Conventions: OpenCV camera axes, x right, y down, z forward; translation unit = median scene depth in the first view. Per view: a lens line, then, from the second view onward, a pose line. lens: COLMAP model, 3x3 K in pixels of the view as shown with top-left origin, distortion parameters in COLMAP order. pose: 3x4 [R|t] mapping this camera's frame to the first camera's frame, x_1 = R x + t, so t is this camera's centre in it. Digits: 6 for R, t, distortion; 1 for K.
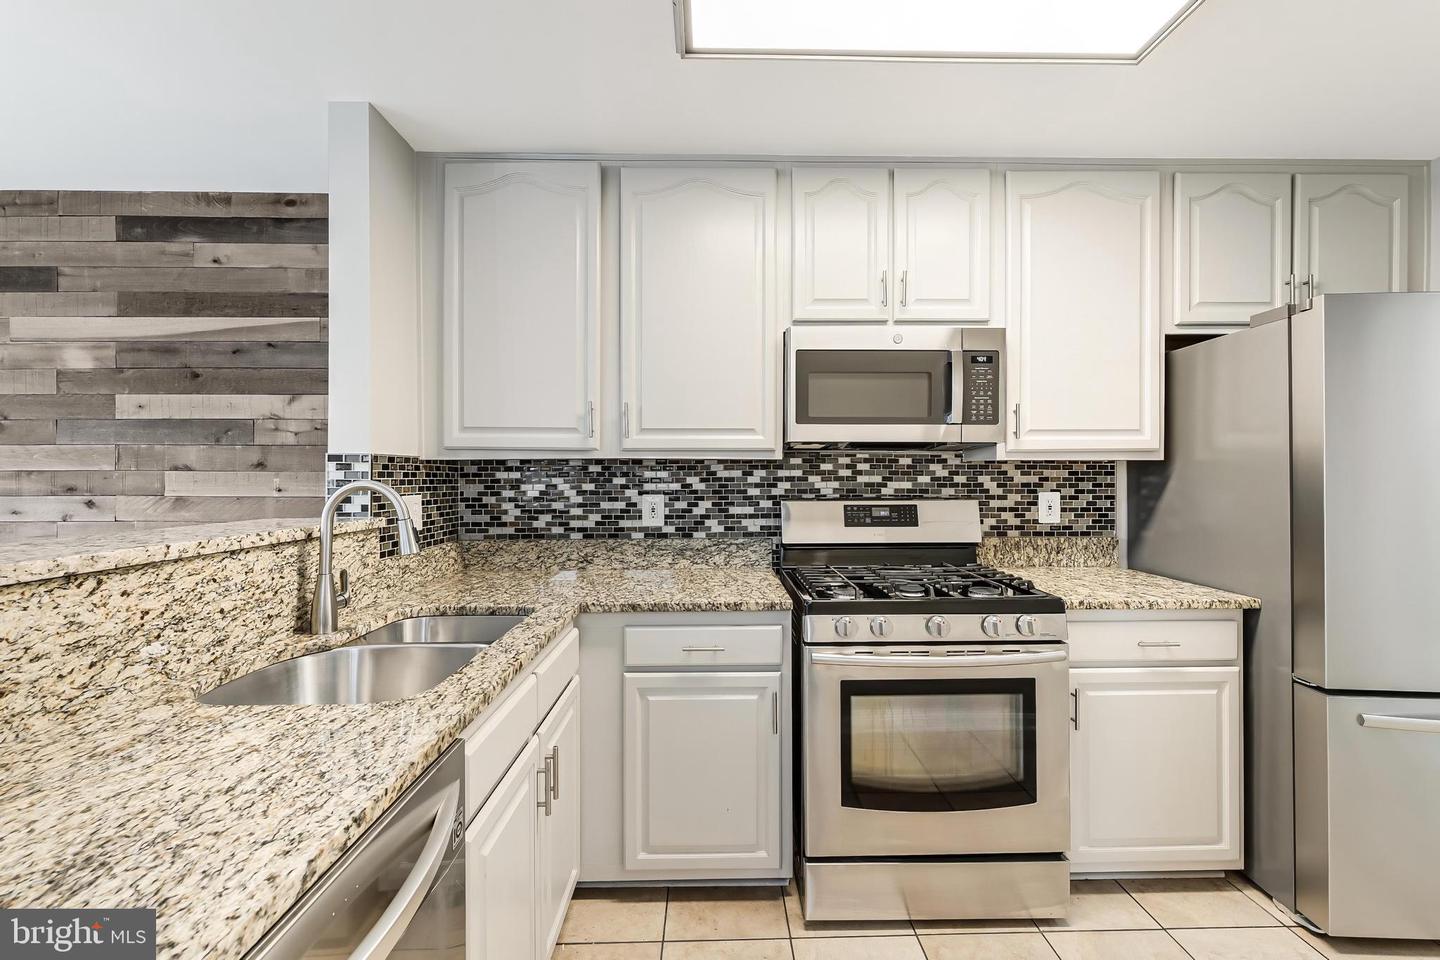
lens RADIAL K [[583.1, 0, 726.9], [0, 583.1, 470.4], [0, 0, 1]] dist [0.000467, -0.000475]
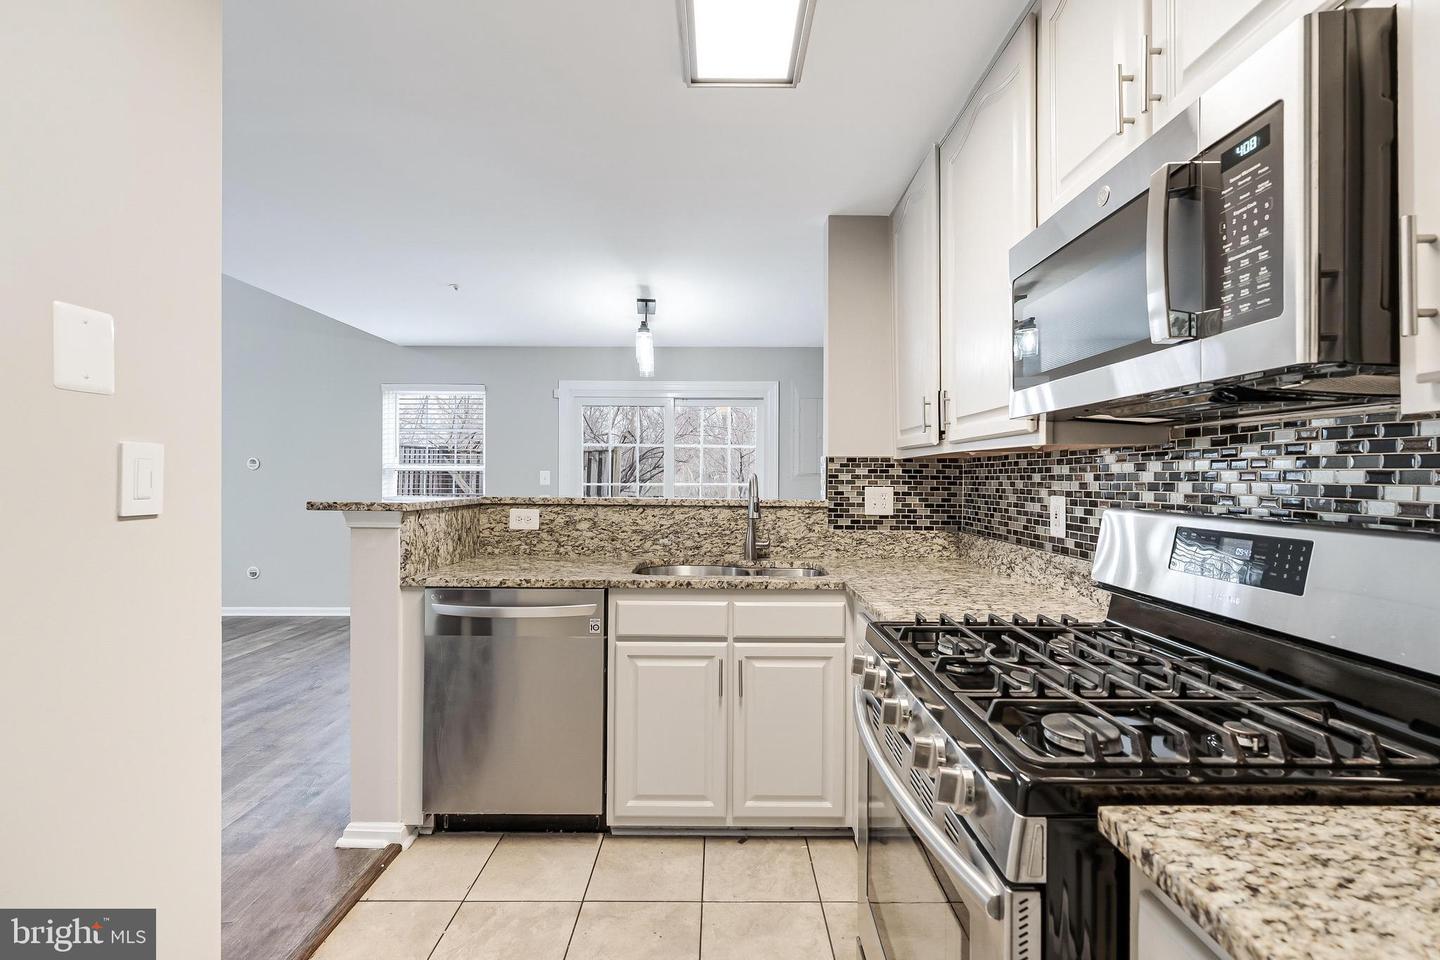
lens RADIAL K [[620.3, 0, 724.7], [0, 620.3, 476.7], [0, 0, 1]] dist [0.007167, -0.000514]
pose [[-0.018499, 0.003857, -0.999821, 0.706991], [0.000968, 0.999992, 0.003840, 0.012440], [0.999828, -0.000897, -0.018503, 0.573627]]
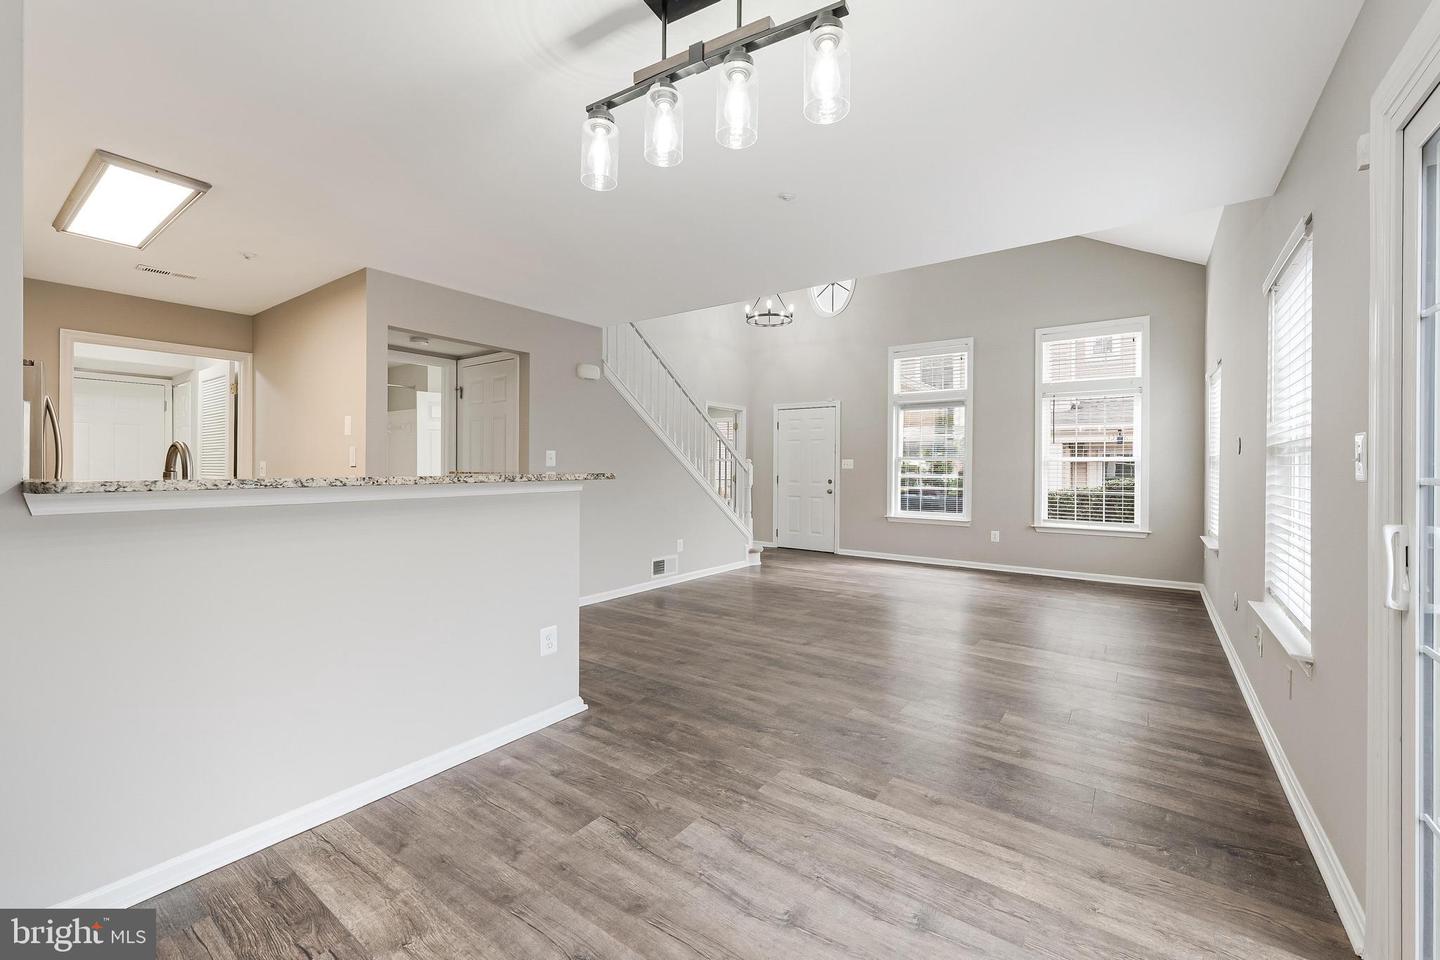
lens RADIAL K [[579.9, 0, 727.6], [0, 579.9, 466.4], [0, 0, 1]] dist [0.003446, -0.000099]
pose [[-0.795707, -0.002322, 0.605677, -1.447452], [-0.007430, 0.999955, -0.005928, 0.043985], [-0.605636, -0.009217, -0.795689, 0.782693]]
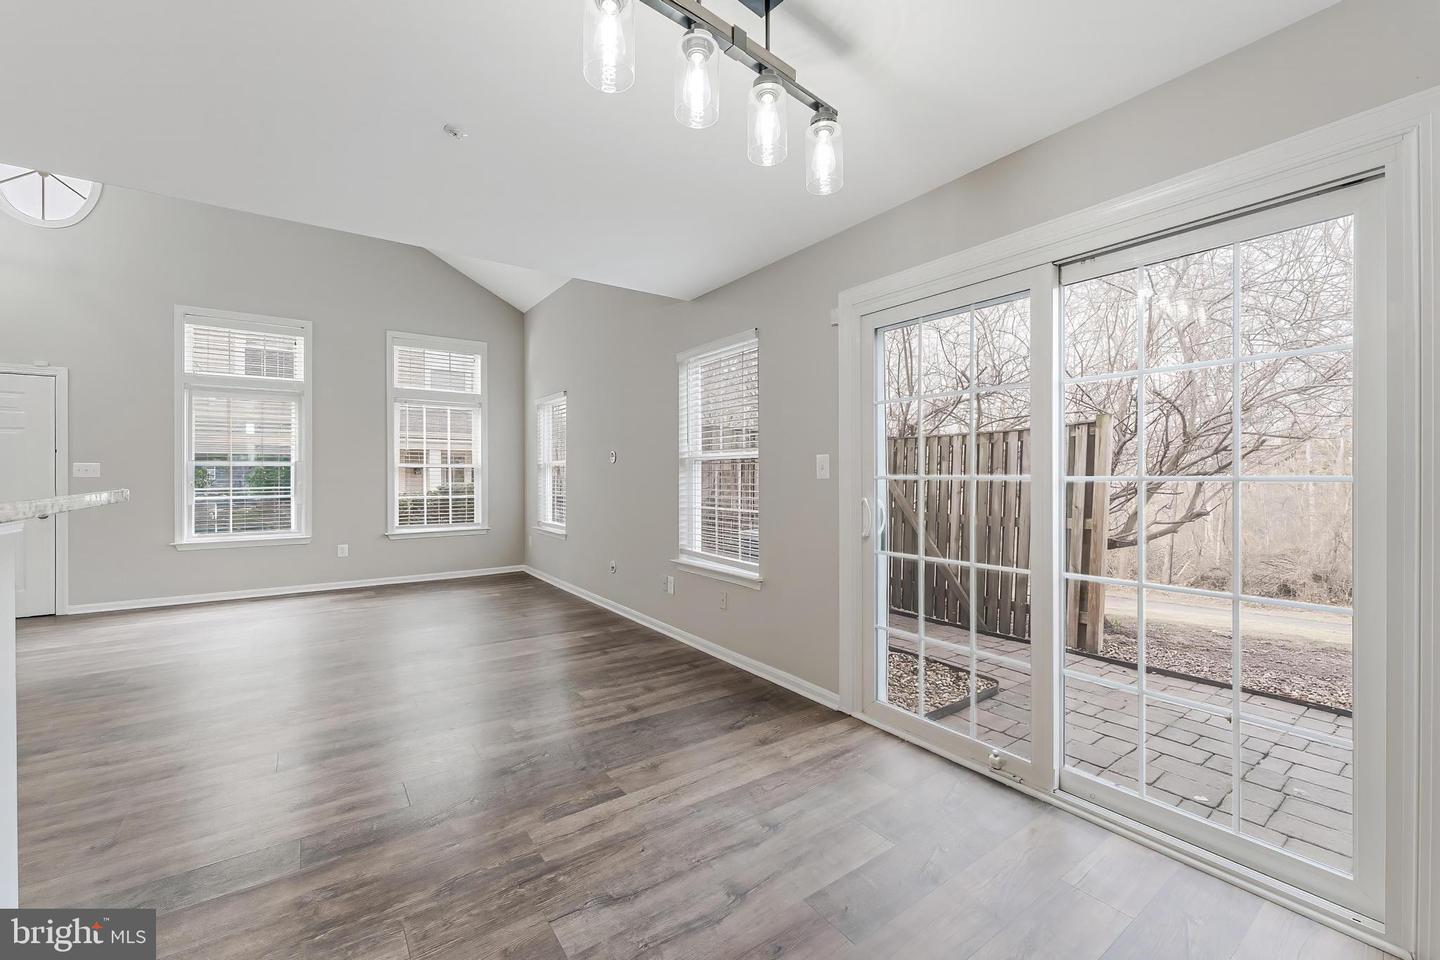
lens RADIAL K [[584.6, 0, 725.3], [0, 584.6, 475.0], [0, 0, 1]] dist [-0.000711, -0.000208]
pose [[-0.827349, 0.006029, -0.561656, -0.716415], [0.007682, 0.999970, -0.000583, 0.042589], [0.561636, -0.004797, -0.827371, 0.793637]]
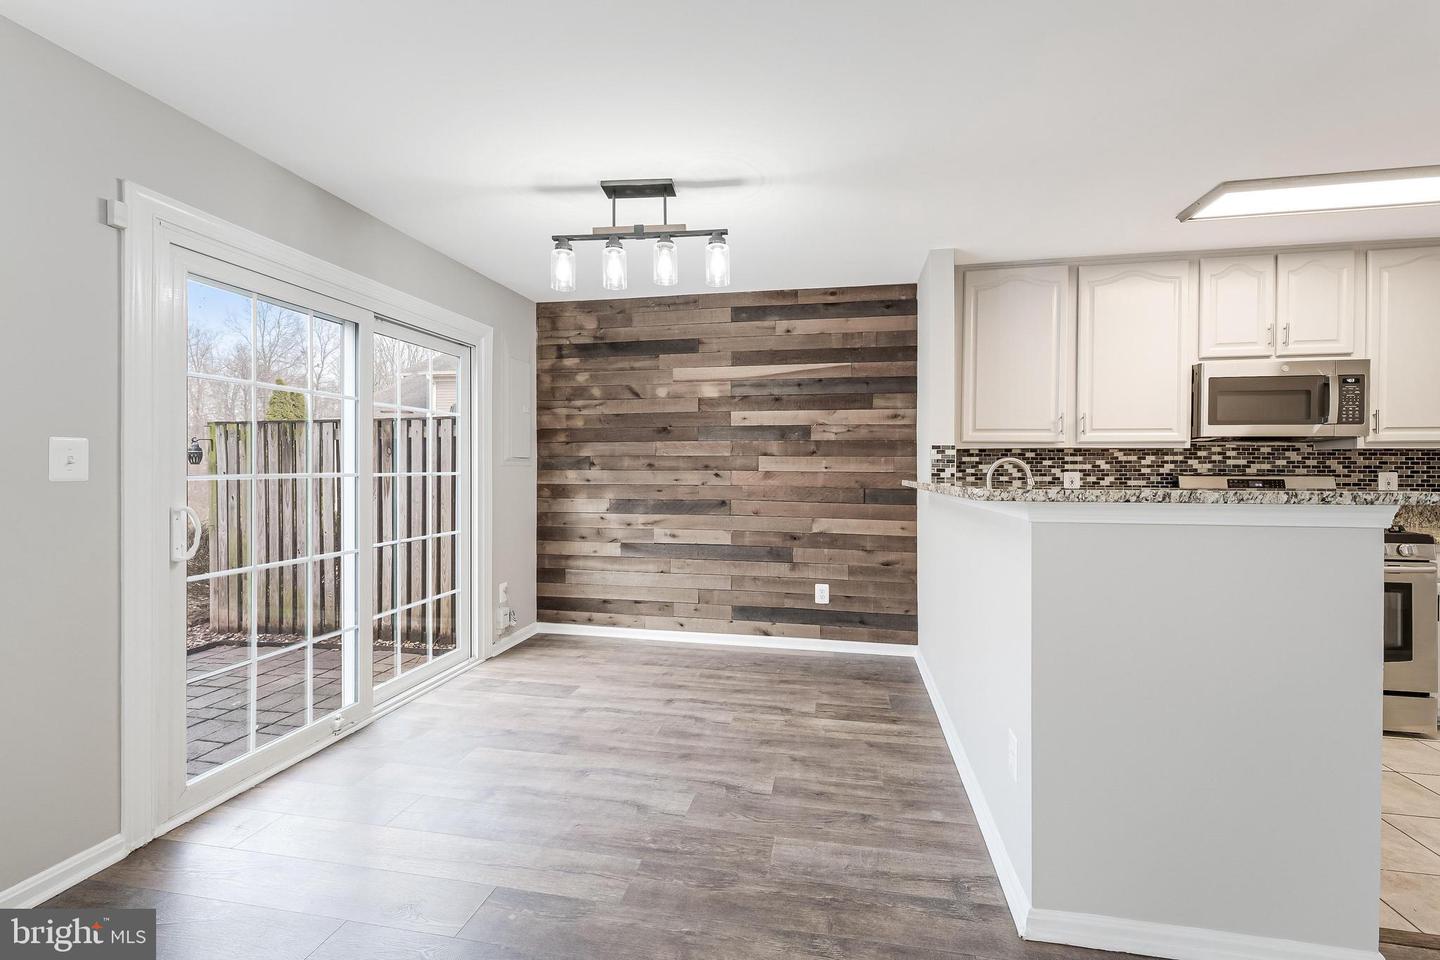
lens RADIAL K [[586.4, 0, 729.2], [0, 586.4, 468.3], [0, 0, 1]] dist [0.000008, 0.000011]
pose [[0.977801, 0.005257, -0.209469, -0.677783], [-0.004415, 0.999980, 0.004488, 0.029056], [0.209488, -0.003463, 0.977805, -0.676049]]
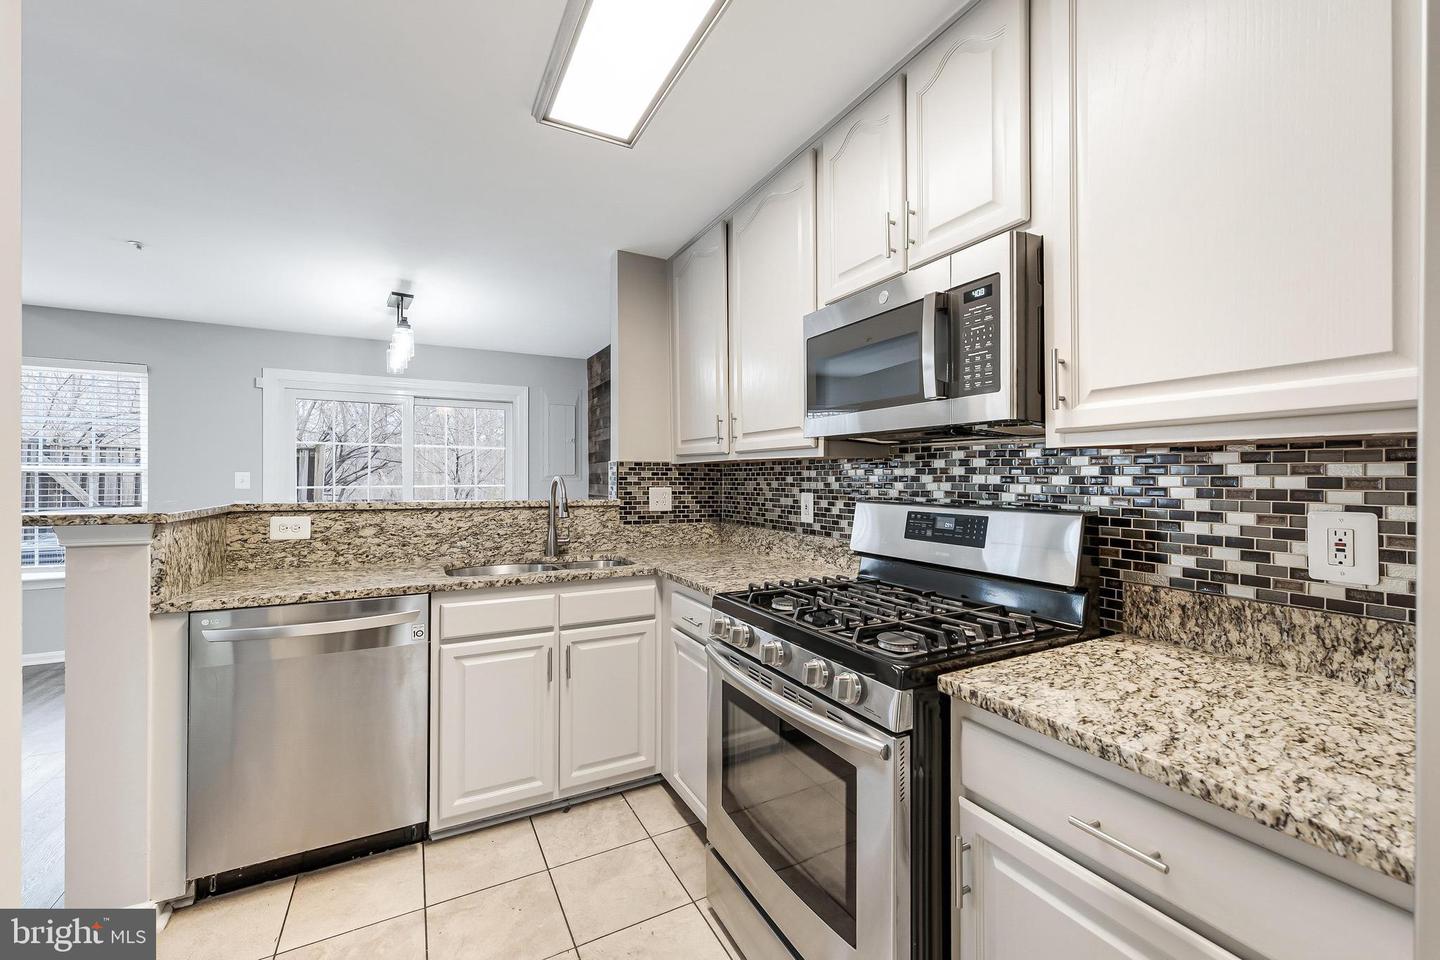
lens RADIAL K [[578.1, 0, 722.7], [0, 578.1, 476.7], [0, 0, 1]] dist [0.006544, -0.000618]
pose [[0.451875, 0.002926, -0.892076, 0.744437], [0.001939, 0.999989, 0.004263, 0.007710], [0.892079, -0.003656, 0.451865, 0.386881]]
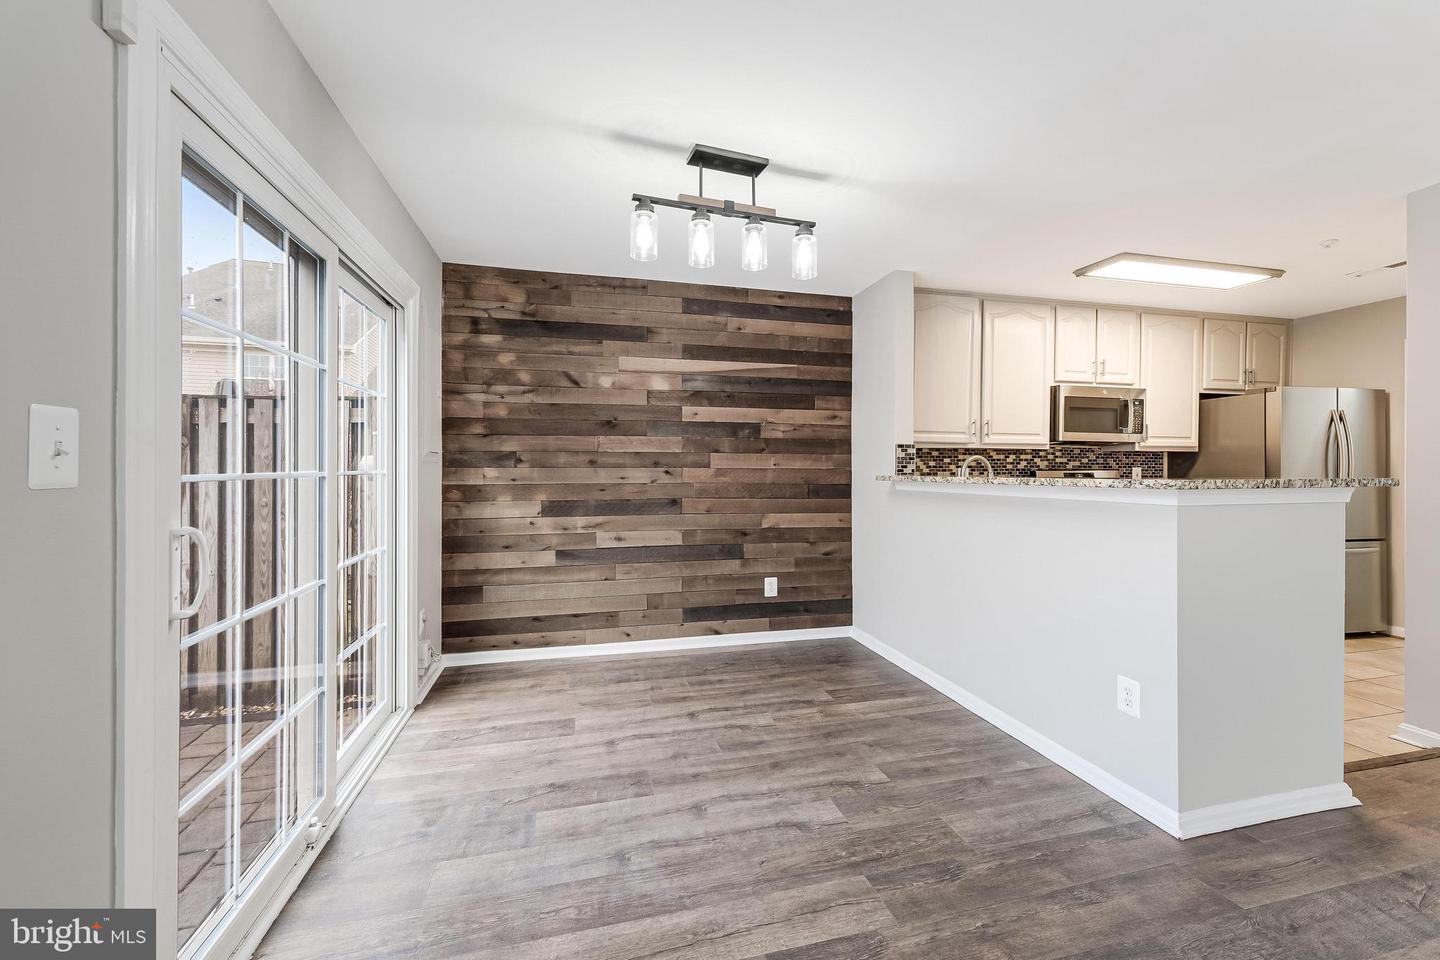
lens RADIAL K [[579.9, 0, 727.6], [0, 579.9, 466.4], [0, 0, 1]] dist [0.003446, -0.000099]
pose [[0.973720, 0.003322, 0.227722, -1.270414], [-0.004032, 0.999988, 0.002654, 0.034847], [-0.227711, -0.003502, 0.973723, -0.616346]]
